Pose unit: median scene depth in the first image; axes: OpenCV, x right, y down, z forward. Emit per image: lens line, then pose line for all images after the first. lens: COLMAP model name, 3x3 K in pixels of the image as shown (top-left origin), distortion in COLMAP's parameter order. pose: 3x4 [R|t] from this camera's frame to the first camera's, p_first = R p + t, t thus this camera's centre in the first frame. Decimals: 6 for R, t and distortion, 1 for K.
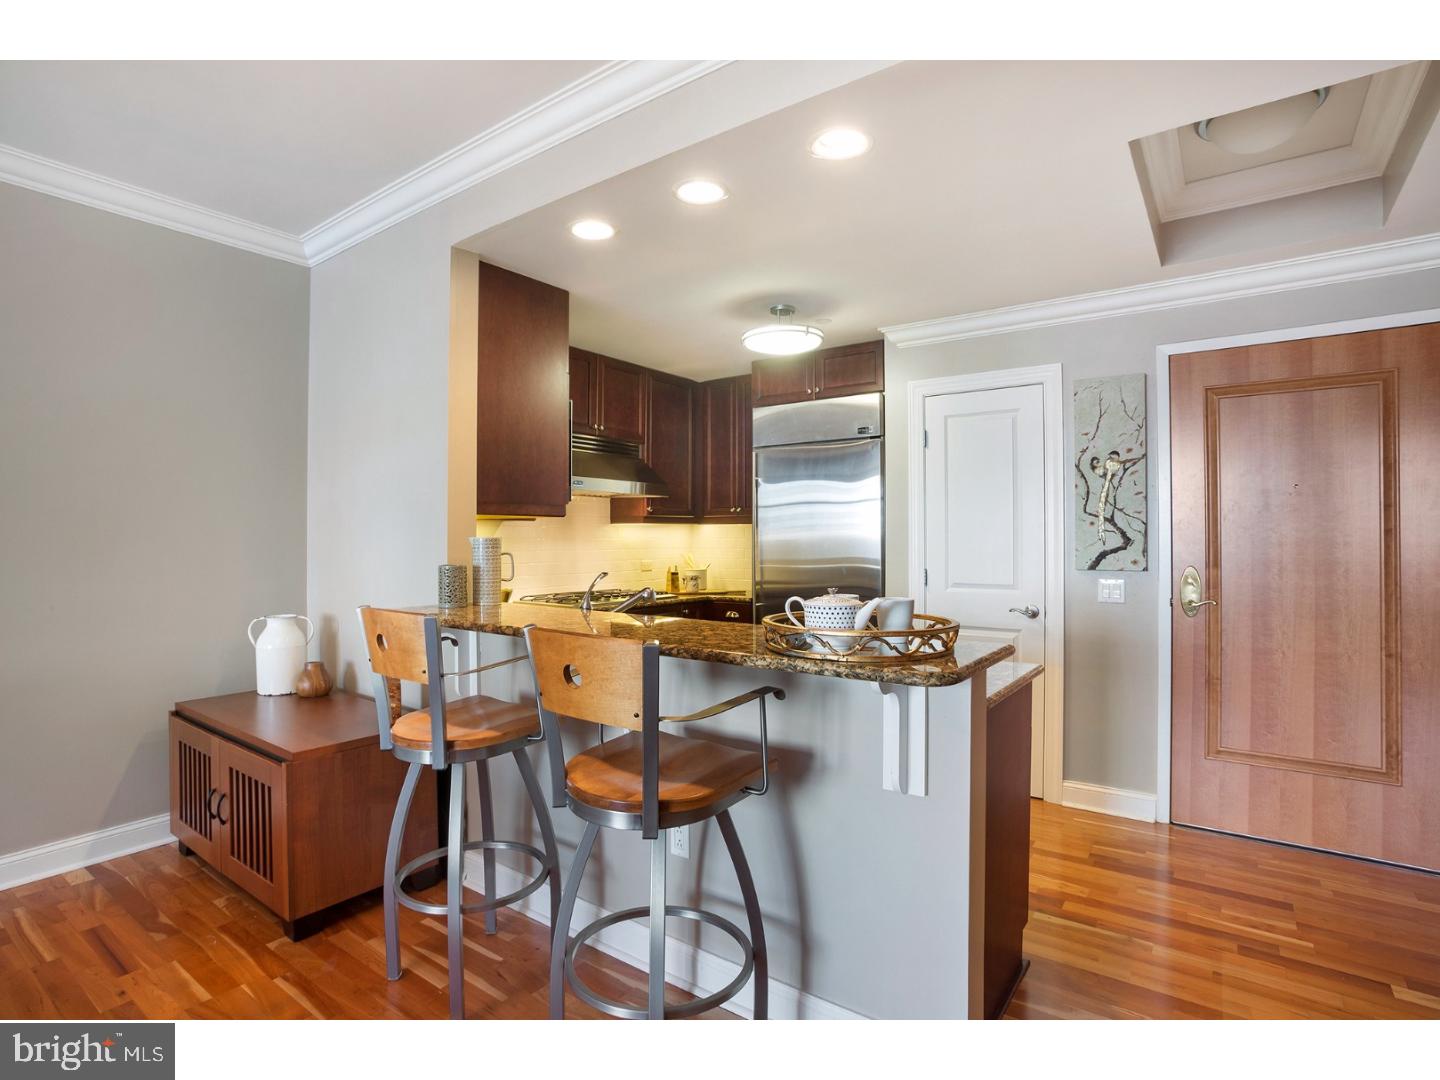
lens RADIAL K [[708.8, 0, 718.9], [0, 708.8, 521.1], [0, 0, 1]] dist [-0.065632, 0.024322]
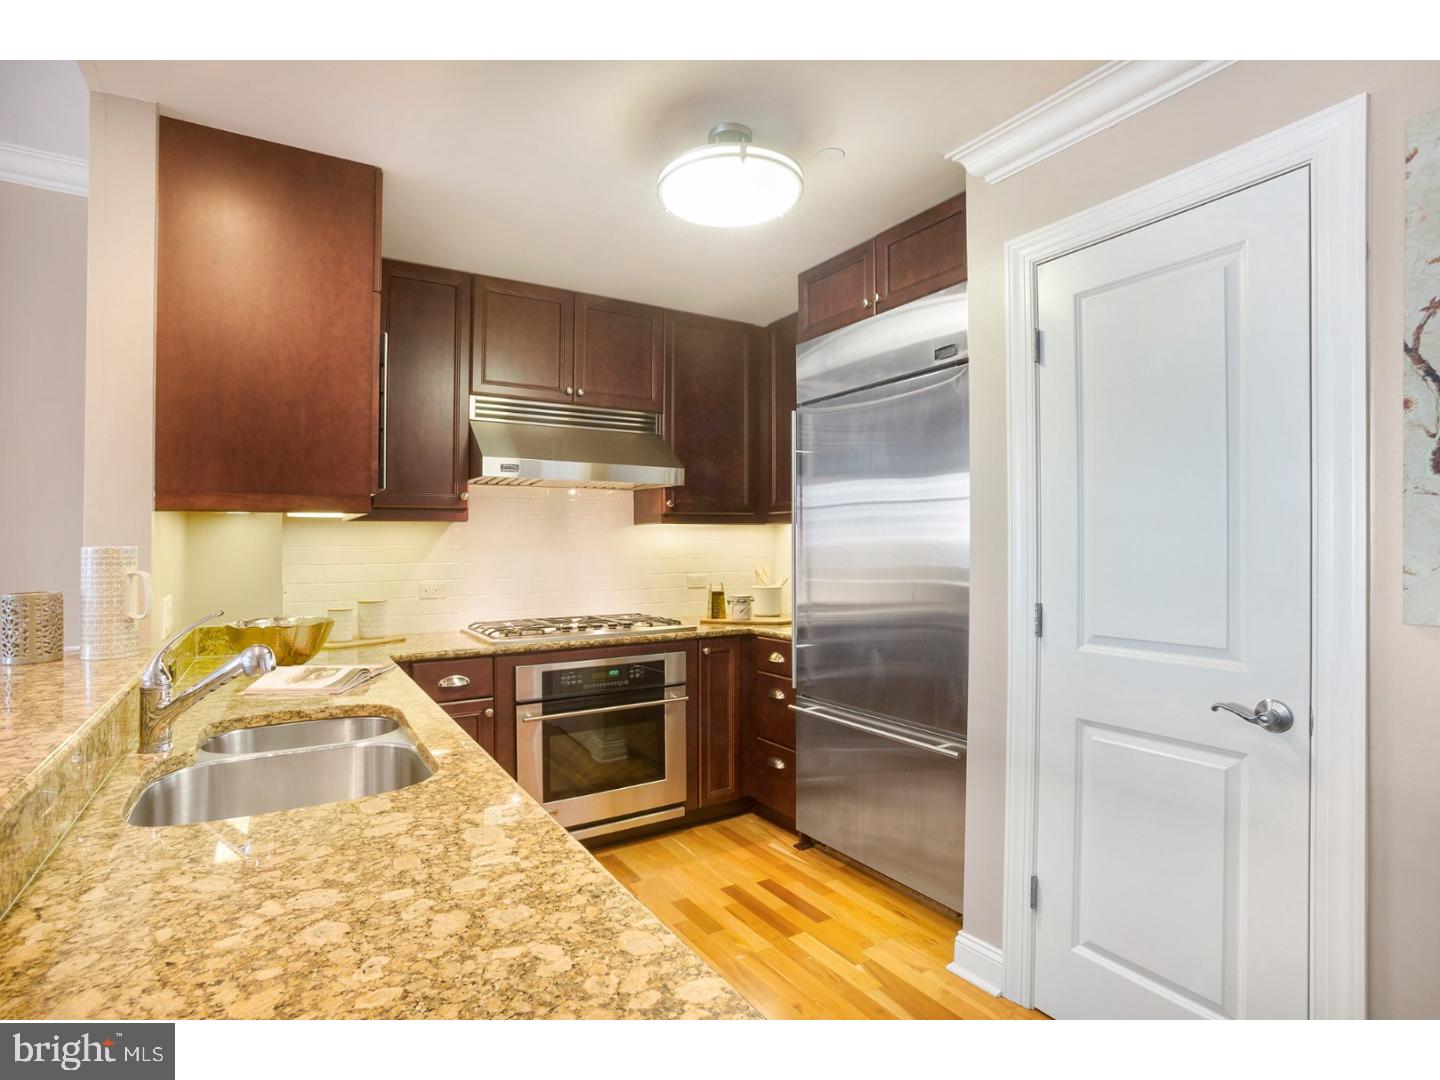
lens RADIAL K [[708.8, 0, 691.2], [0, 708.8, 539.9], [0, 0, 1]] dist [-0.065632, 0.024322]
pose [[0.922328, -0.006835, -0.386348, 0.217642], [0.013507, 0.999803, 0.014559, 0.010211], [0.386172, -0.018646, 0.922238, 0.374675]]
